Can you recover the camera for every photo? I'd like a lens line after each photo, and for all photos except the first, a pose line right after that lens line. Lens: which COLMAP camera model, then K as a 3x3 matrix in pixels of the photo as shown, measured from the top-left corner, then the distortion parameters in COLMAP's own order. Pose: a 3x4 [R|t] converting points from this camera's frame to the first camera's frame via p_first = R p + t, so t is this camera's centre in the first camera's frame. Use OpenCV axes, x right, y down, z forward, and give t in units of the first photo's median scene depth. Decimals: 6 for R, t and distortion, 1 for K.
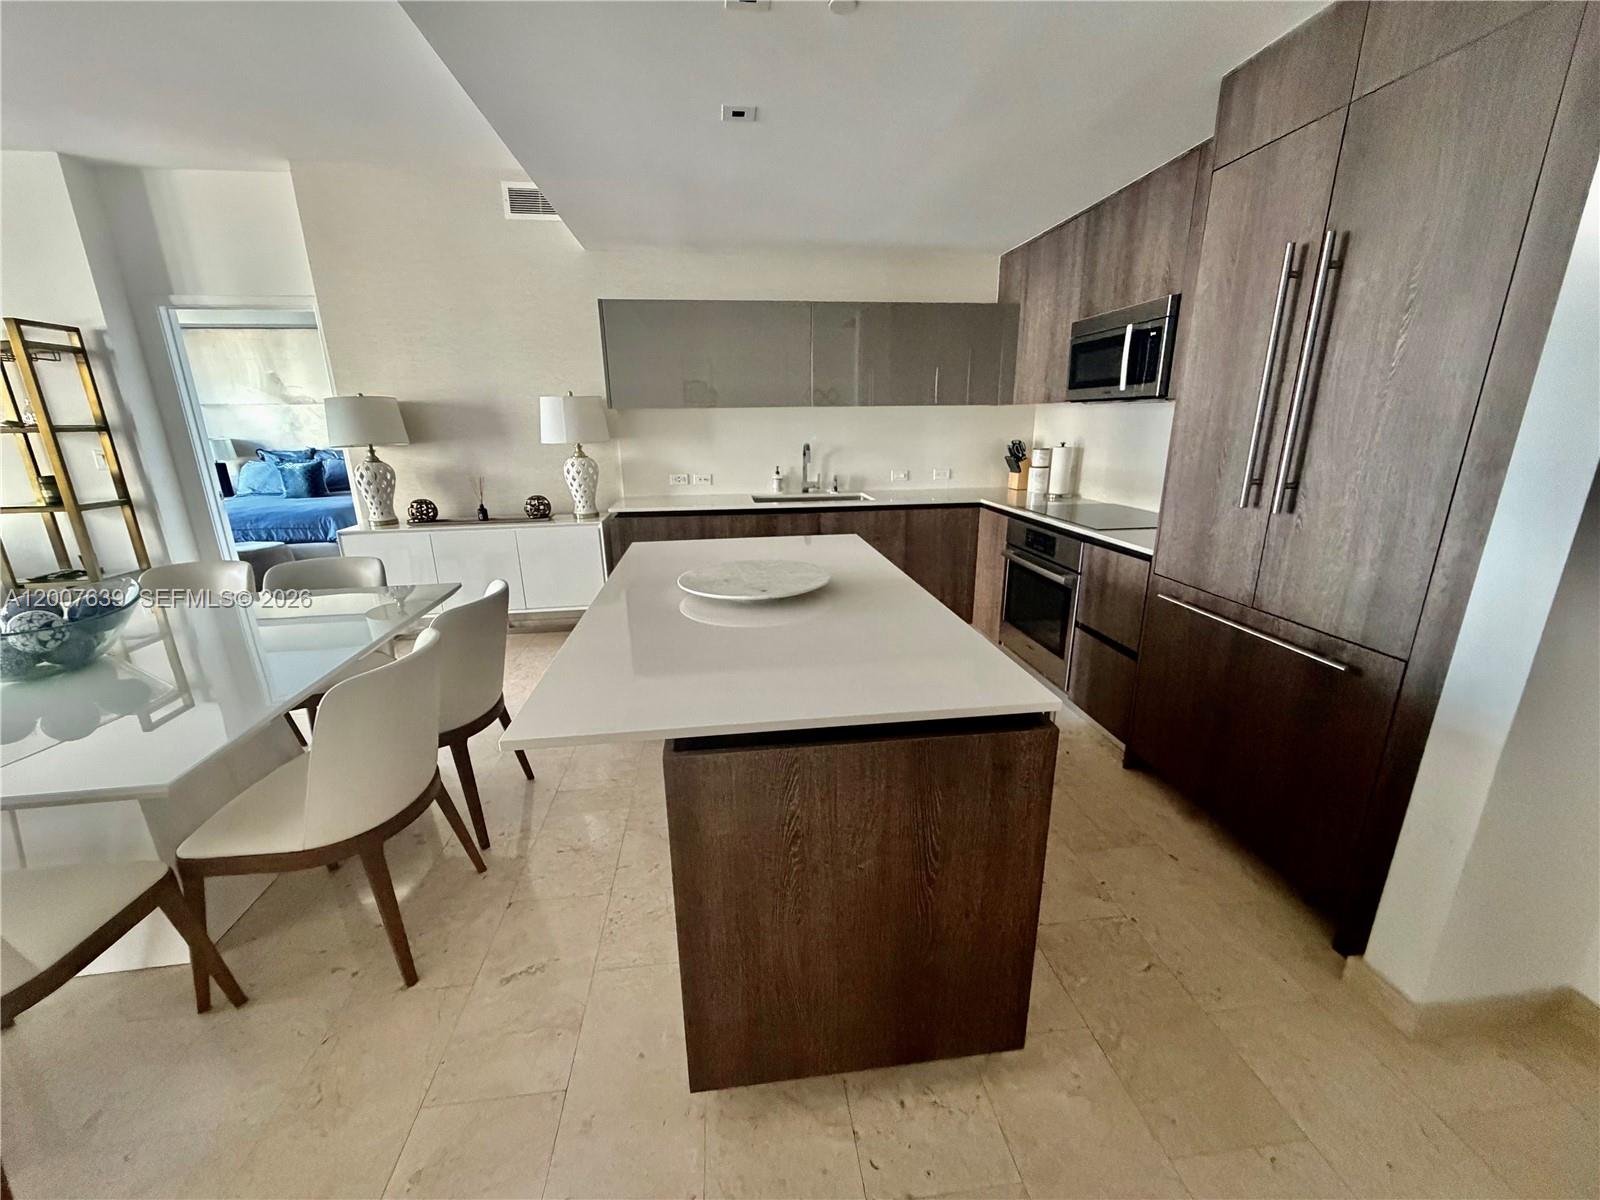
lens RADIAL K [[635.3, 0, 799.4], [0, 635.3, 600.0], [0, 0, 1]] dist [-0.001328, -0.000133]
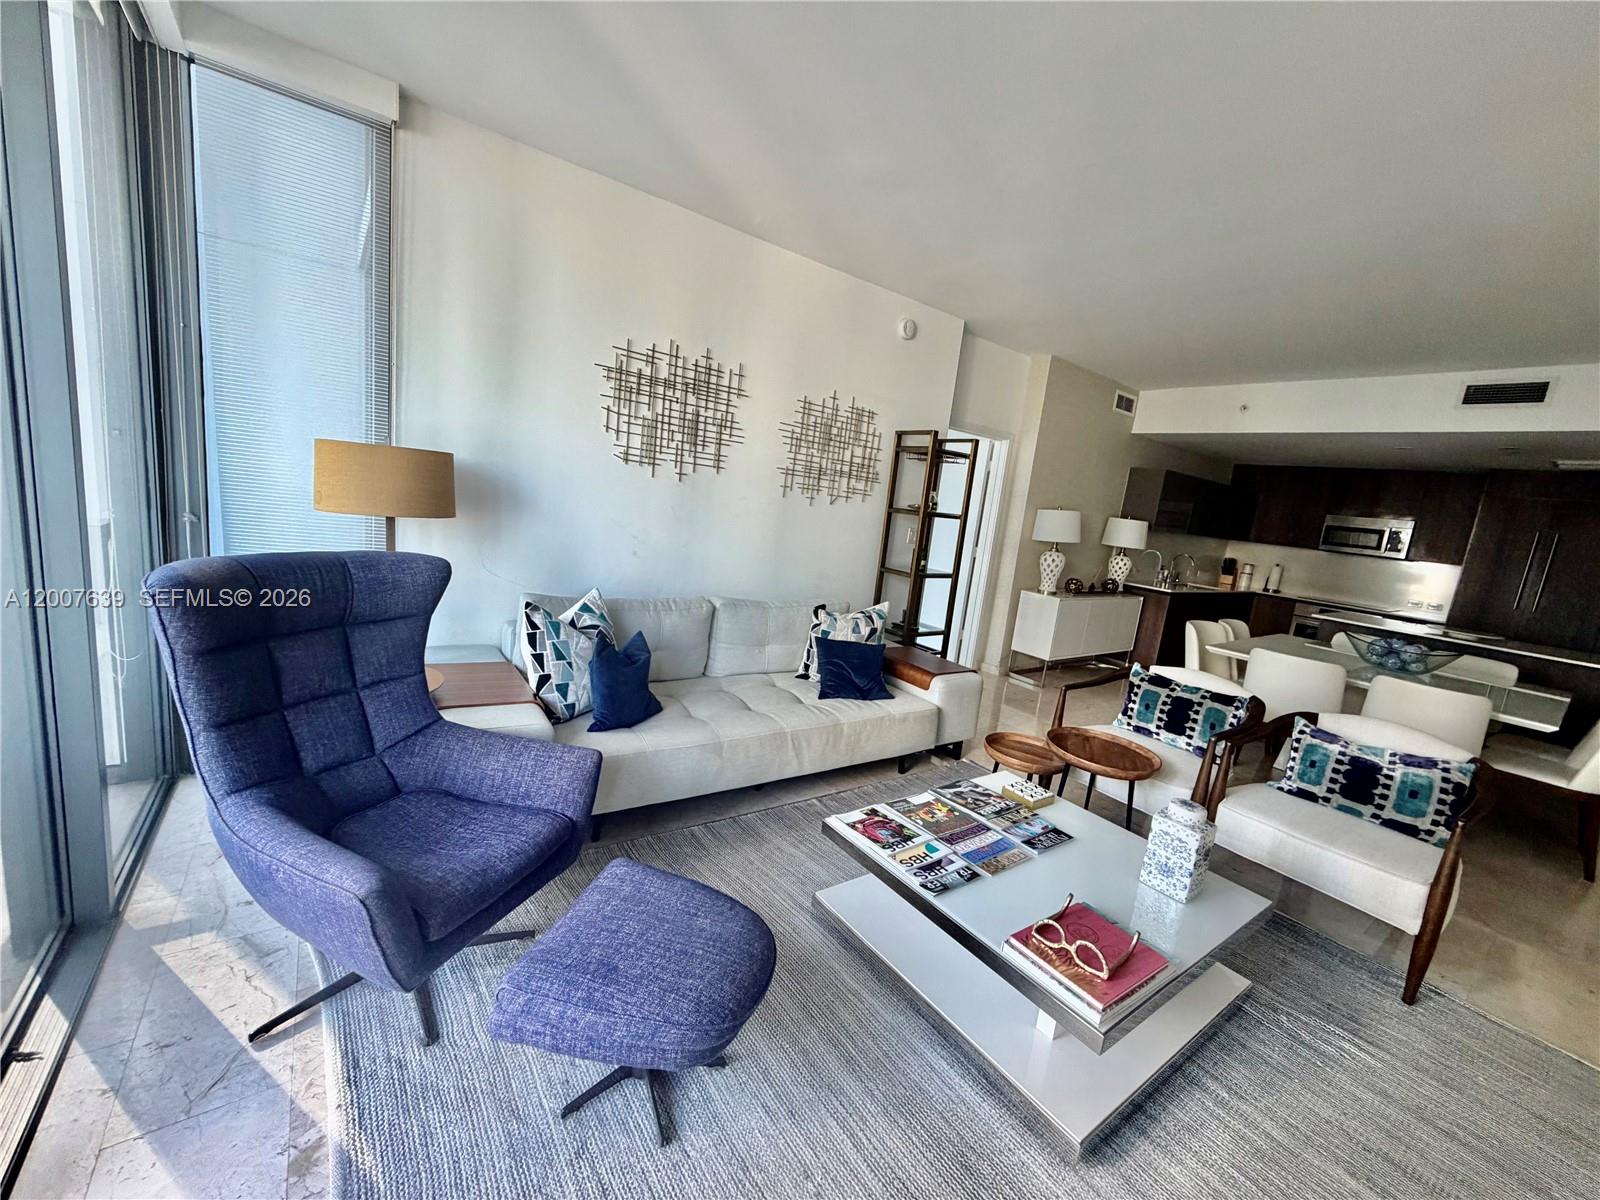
lens RADIAL K [[635.3, 0, 795.2], [0, 635.3, 595.3], [0, 0, 1]] dist [-0.001328, -0.000133]
pose [[0.872108, 0.033395, 0.488173, -2.008037], [0.010465, 0.996167, -0.086841, 0.005302], [-0.489202, 0.080844, 0.868416, 0.023785]]
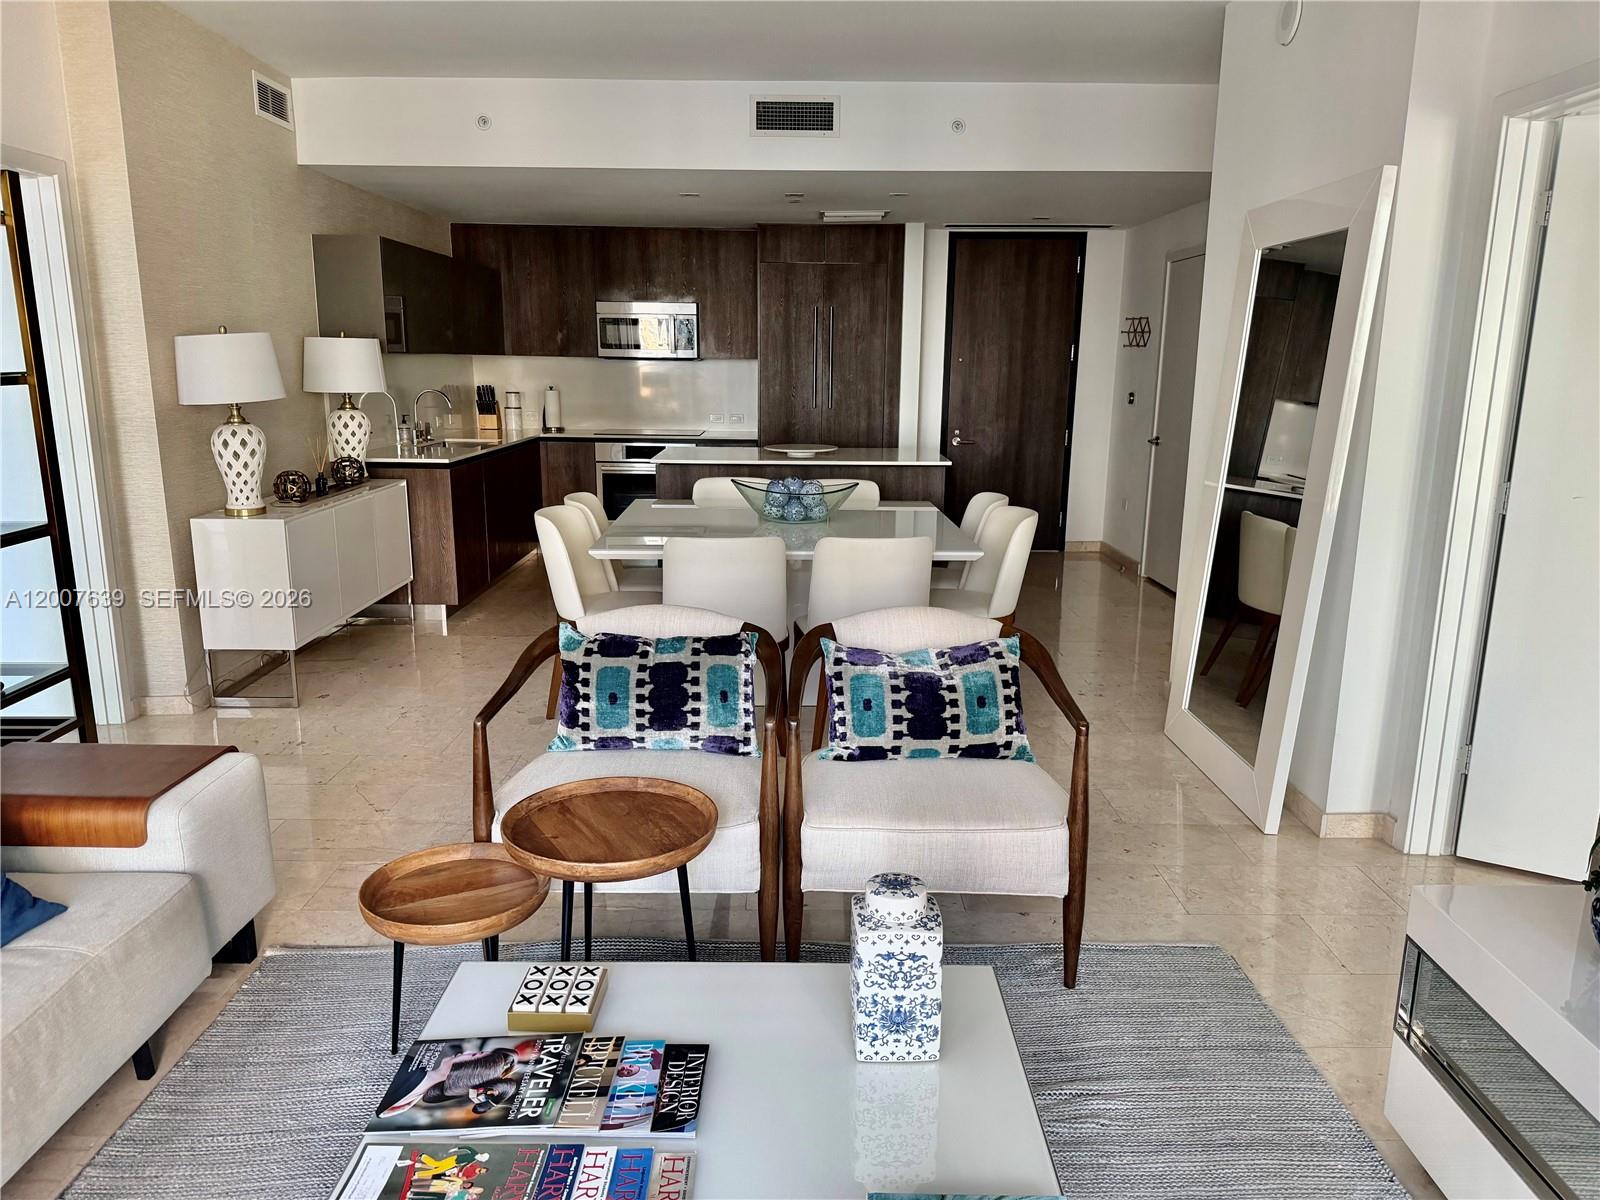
lens RADIAL K [[1119.3, 0, 799.4], [0, 1119.3, 608.4], [0, 0, 1]] dist [0.050166, -0.067301]
pose [[0.124991, -0.202803, 0.971210, -1.922003], [0.261584, 0.950987, 0.164915, -0.071937], [-0.957053, 0.233440, 0.171915, 0.261519]]
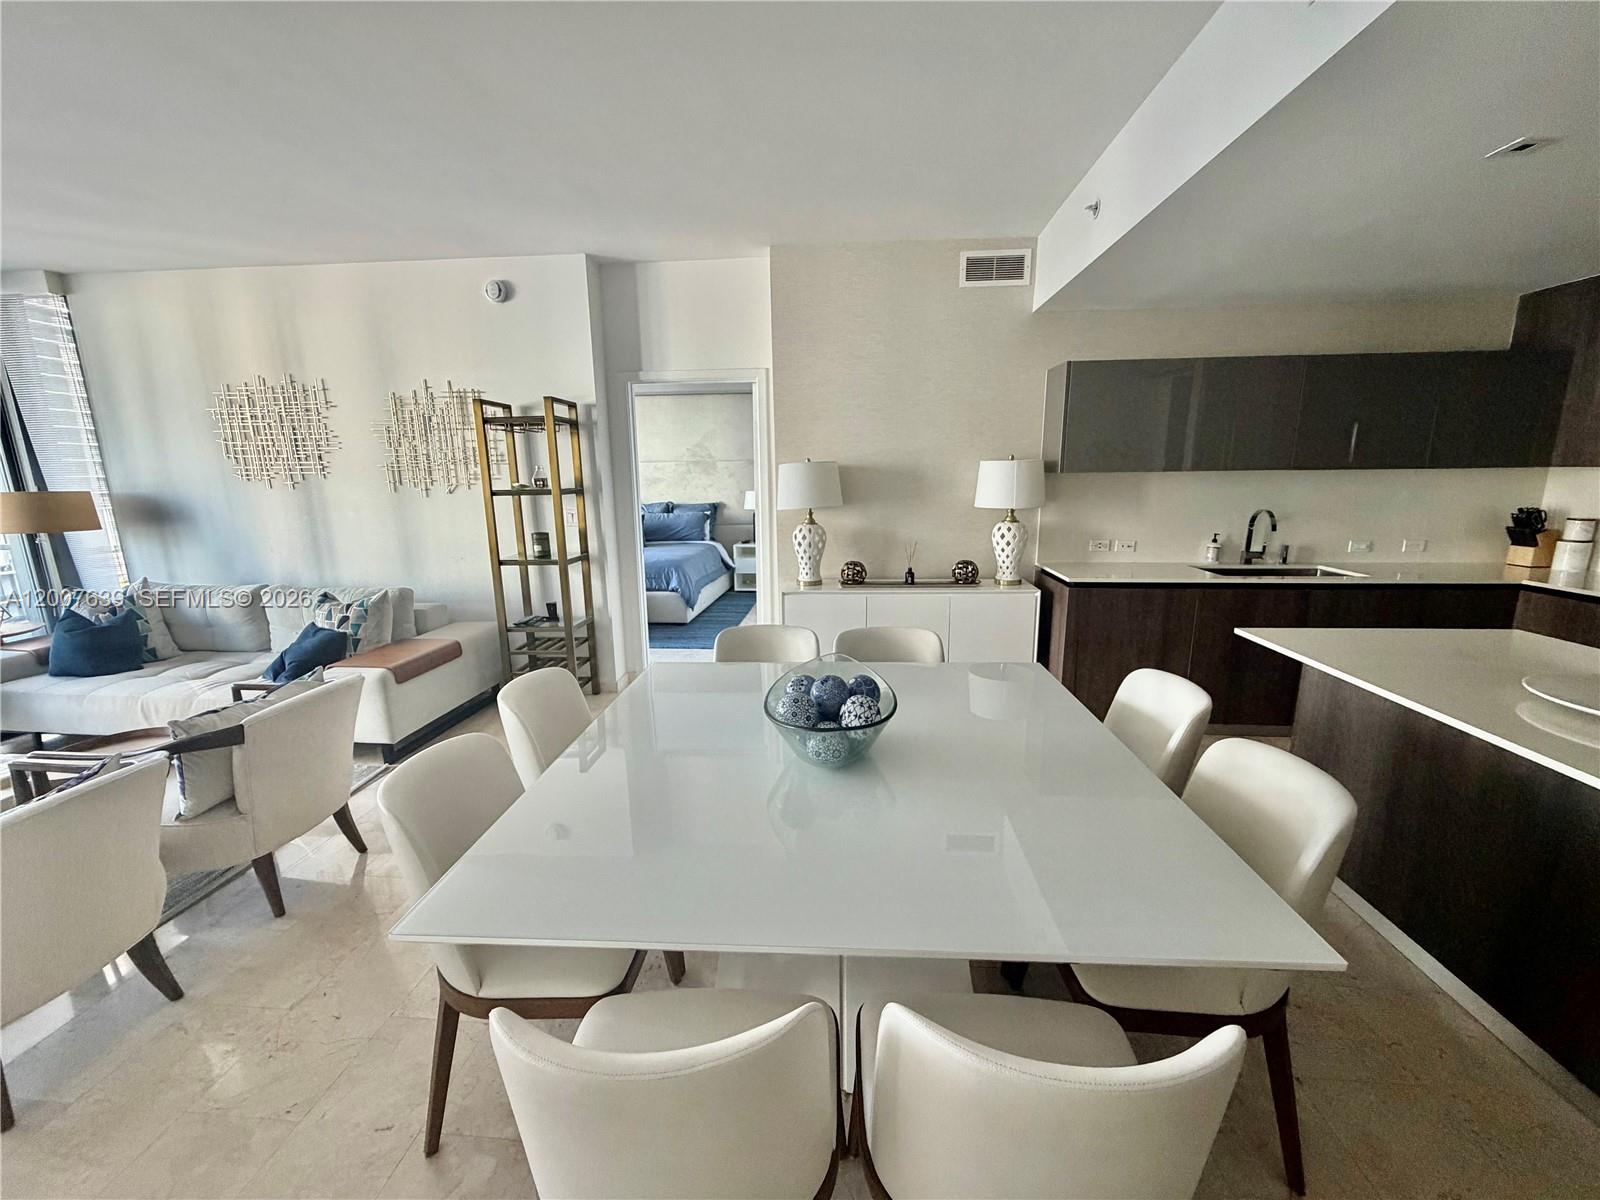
lens RADIAL K [[635.3, 0, 793.1], [0, 635.3, 602.8], [0, 0, 1]] dist [-0.001328, -0.000133]
pose [[0.976795, 0.041935, -0.210030, -0.502963], [-0.056464, 0.996373, -0.063663, -0.025275], [0.206599, 0.074045, 0.975620, 0.004541]]
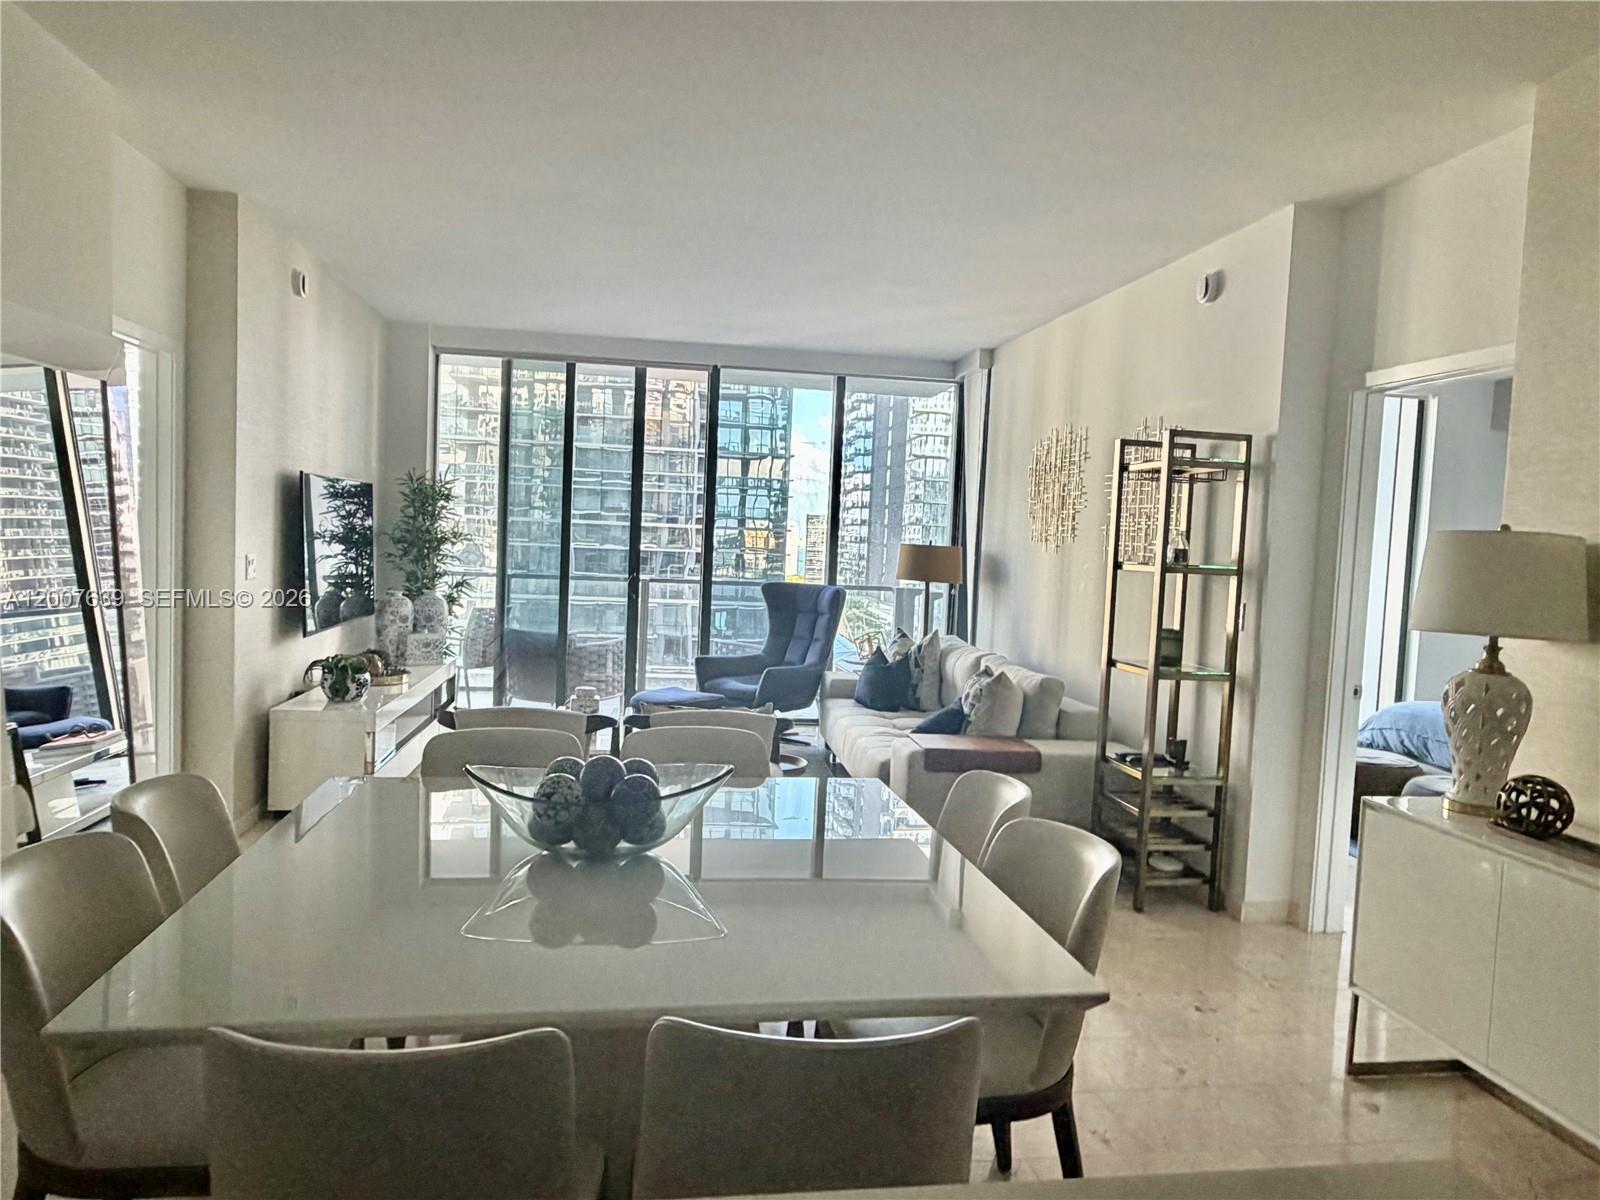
lens RADIAL K [[1089.2, 0, 807.9], [0, 1089.2, 605.3], [0, 0, 1]] dist [-0.000269, -0.001190]
pose [[0.024949, 0.076143, -0.996785, 0.075053], [-0.315848, 0.946621, 0.064405, -0.169087], [0.948482, 0.313226, 0.047667, 0.525390]]
